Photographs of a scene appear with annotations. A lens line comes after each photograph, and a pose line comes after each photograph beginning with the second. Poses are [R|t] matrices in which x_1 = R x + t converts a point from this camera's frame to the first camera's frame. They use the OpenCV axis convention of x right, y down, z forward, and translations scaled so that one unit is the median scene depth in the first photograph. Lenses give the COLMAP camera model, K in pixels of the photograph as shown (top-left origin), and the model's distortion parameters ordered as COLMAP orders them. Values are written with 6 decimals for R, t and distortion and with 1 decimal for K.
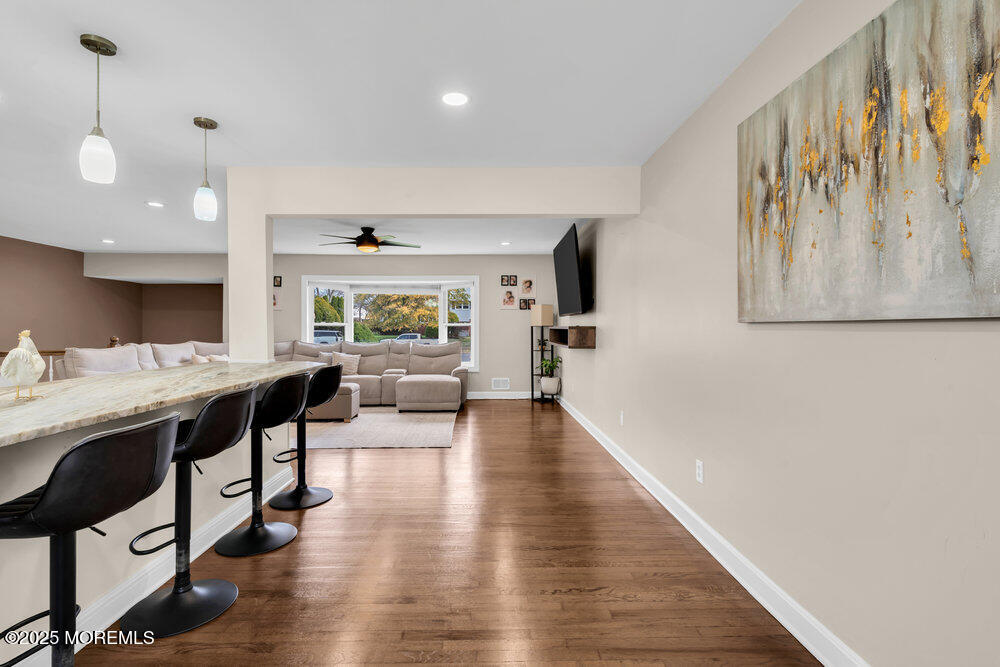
lens RADIAL K [[459.7, 0, 502.4], [0, 459.7, 326.7], [0, 0, 1]] dist [-0.002423, 0.001591]
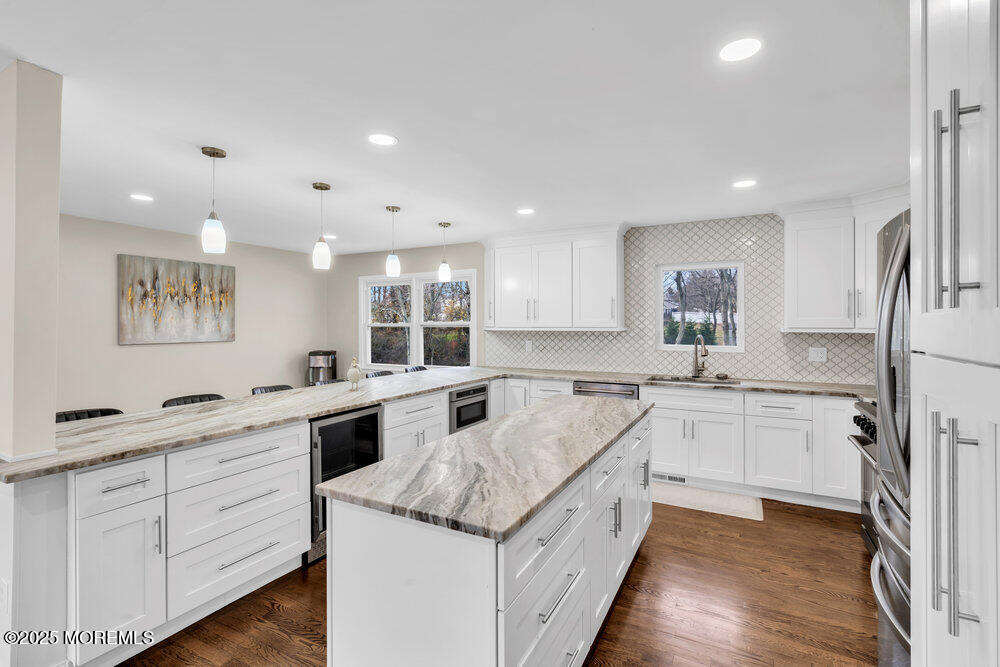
lens RADIAL K [[459.7, 0, 498.1], [0, 459.7, 326.4], [0, 0, 1]] dist [-0.002423, 0.001591]
pose [[-0.866316, -0.006293, 0.499456, -1.201041], [-0.004962, 0.999980, 0.003992, -0.063860], [-0.499471, 0.000980, -0.866330, 1.125625]]
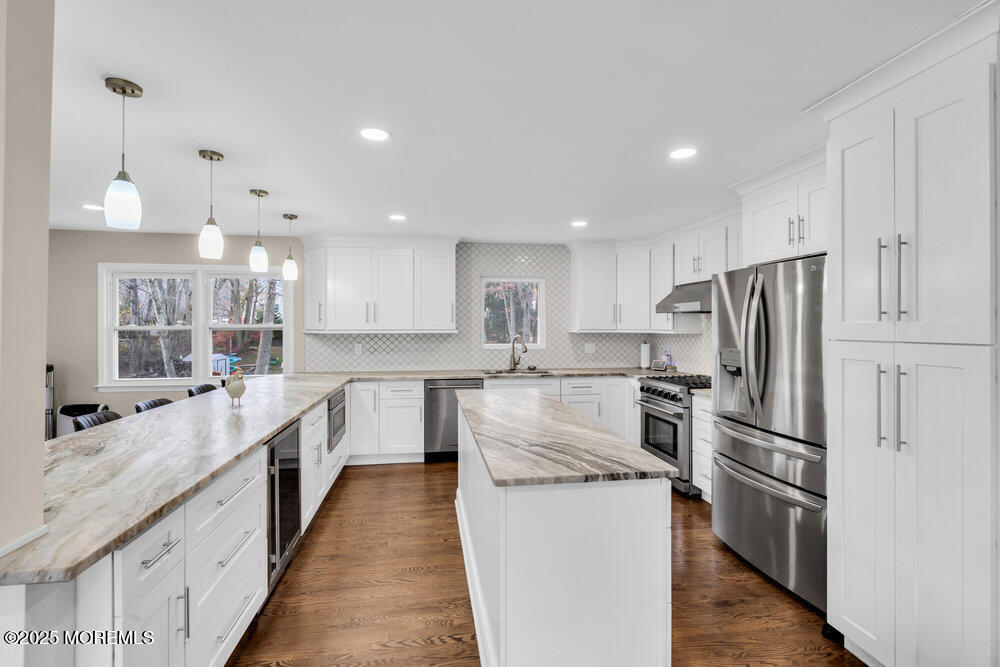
lens RADIAL K [[459.7, 0, 491.3], [0, 459.7, 327.3], [0, 0, 1]] dist [-0.002423, 0.001591]
pose [[-0.992416, -0.003538, -0.122876, -0.800272], [-0.003412, 0.999993, -0.001235, -0.063584], [0.122879, -0.000806, -0.992421, 1.286640]]
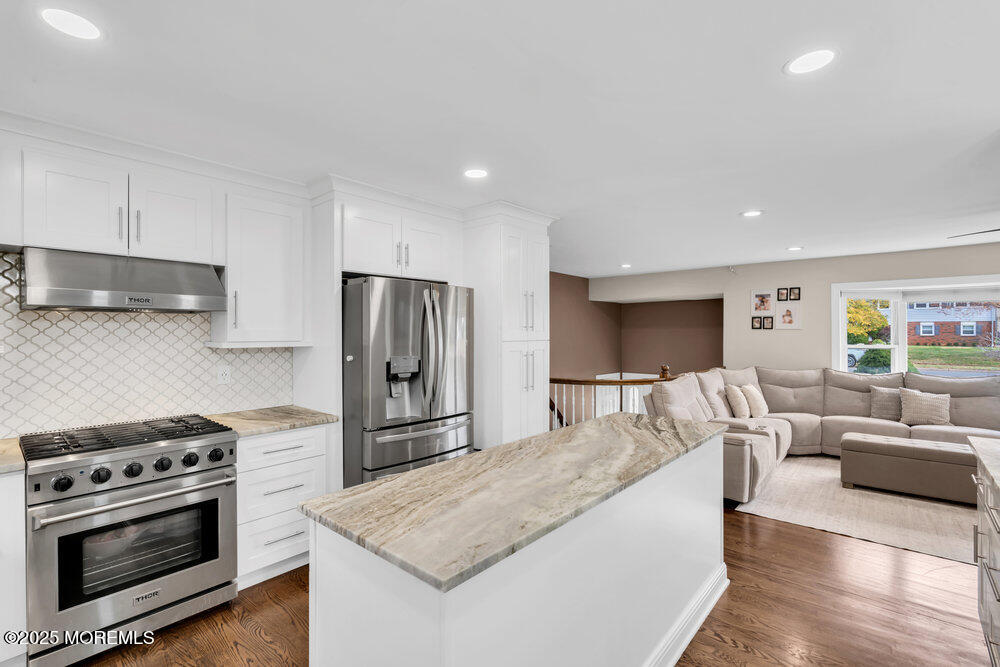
lens RADIAL K [[459.7, 0, 503.3], [0, 459.7, 334.2], [0, 0, 1]] dist [-0.002423, 0.001591]
pose [[0.730925, -0.001863, -0.682455, -0.631413], [0.006748, 0.999967, 0.004497, -0.069213], [0.682424, -0.007892, 0.730914, 0.110733]]
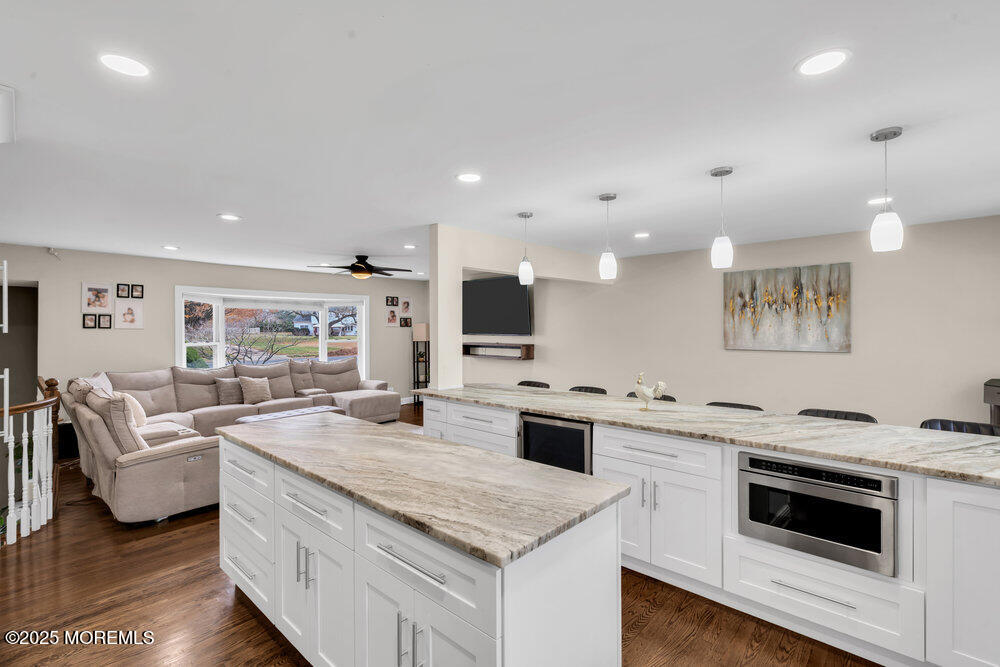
lens RADIAL K [[459.7, 0, 494.8], [0, 459.7, 327.4], [0, 0, 1]] dist [-0.002423, 0.001591]
pose [[0.699910, -0.002694, 0.714226, -1.252526], [0.001760, 0.999996, 0.002047, -0.078225], [-0.714229, -0.000175, 0.699912, 0.065897]]
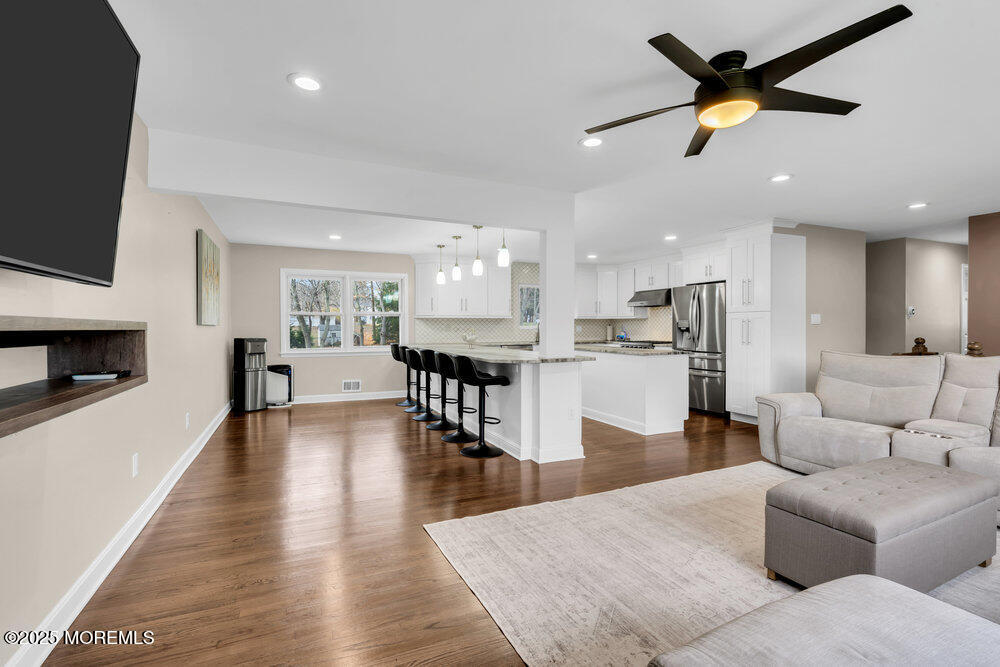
lens RADIAL K [[459.7, 0, 493.5], [0, 459.7, 337.8], [0, 0, 1]] dist [-0.002423, 0.001591]
pose [[-0.924316, 0.005294, -0.381592, 0.063199], [-0.001550, 0.999843, 0.017627, 0.007726], [0.381625, 0.016884, -0.924163, 1.938242]]
